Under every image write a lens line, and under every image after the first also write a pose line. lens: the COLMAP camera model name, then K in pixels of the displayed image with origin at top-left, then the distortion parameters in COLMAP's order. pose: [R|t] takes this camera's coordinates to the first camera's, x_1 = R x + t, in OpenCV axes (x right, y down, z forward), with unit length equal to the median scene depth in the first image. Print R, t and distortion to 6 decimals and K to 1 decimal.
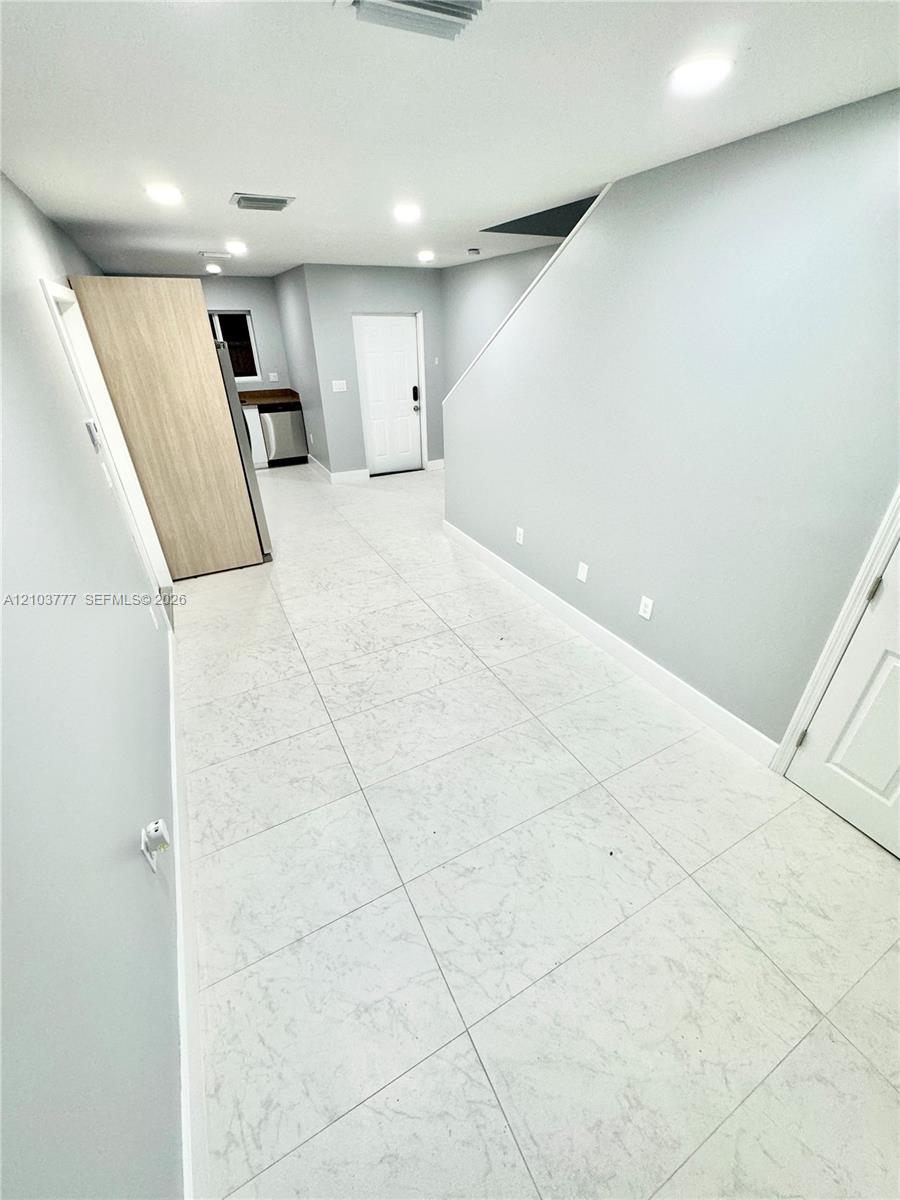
lens RADIAL K [[480.3, 0, 450.0], [0, 480.3, 600.0], [0, 0, 1]] dist [0.001380, 0.000534]
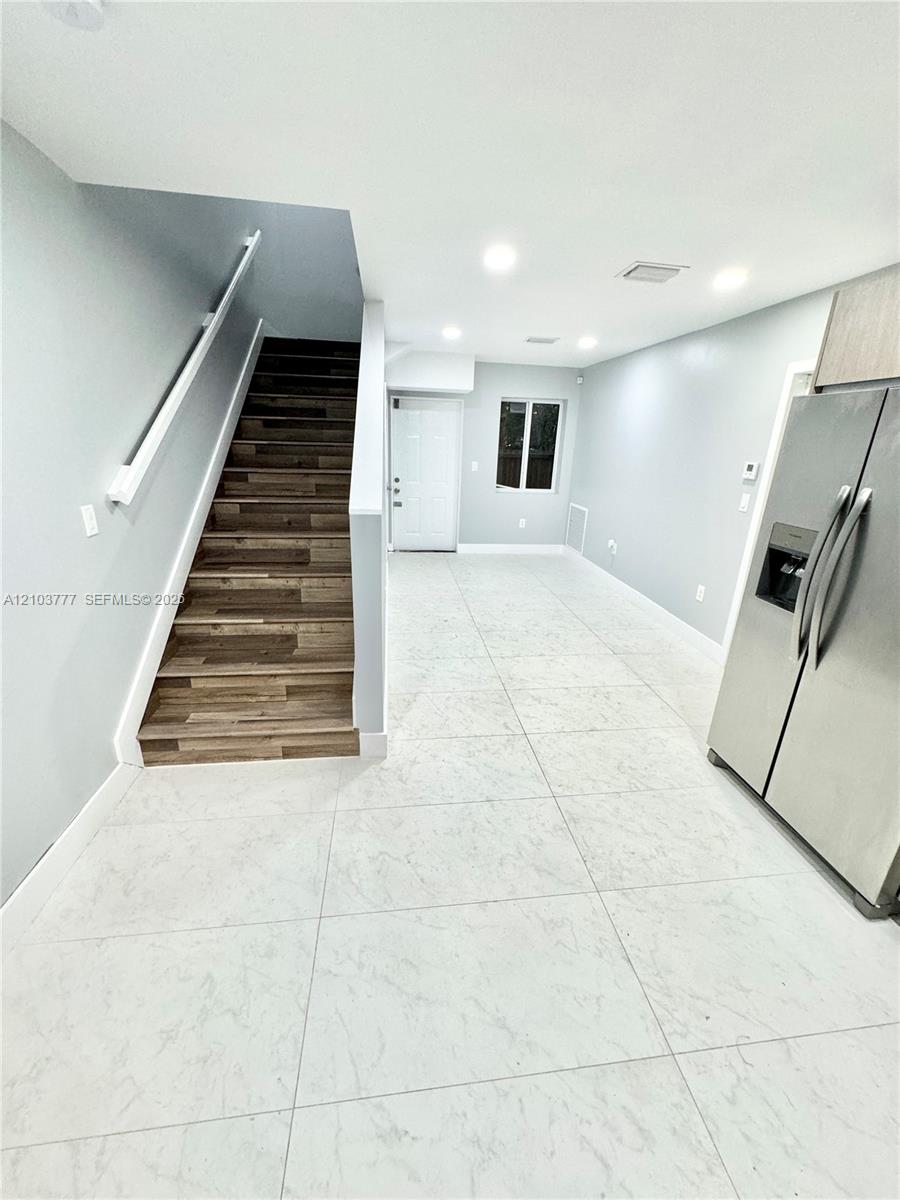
lens RADIAL K [[480.3, 0, 450.0], [0, 480.3, 600.0], [0, 0, 1]] dist [0.001380, 0.000534]
pose [[-0.934328, -0.138527, 0.328392, -0.281683], [0.152463, 0.677482, 0.719564, -0.778559], [-0.322159, 0.722377, -0.611871, 1.519828]]
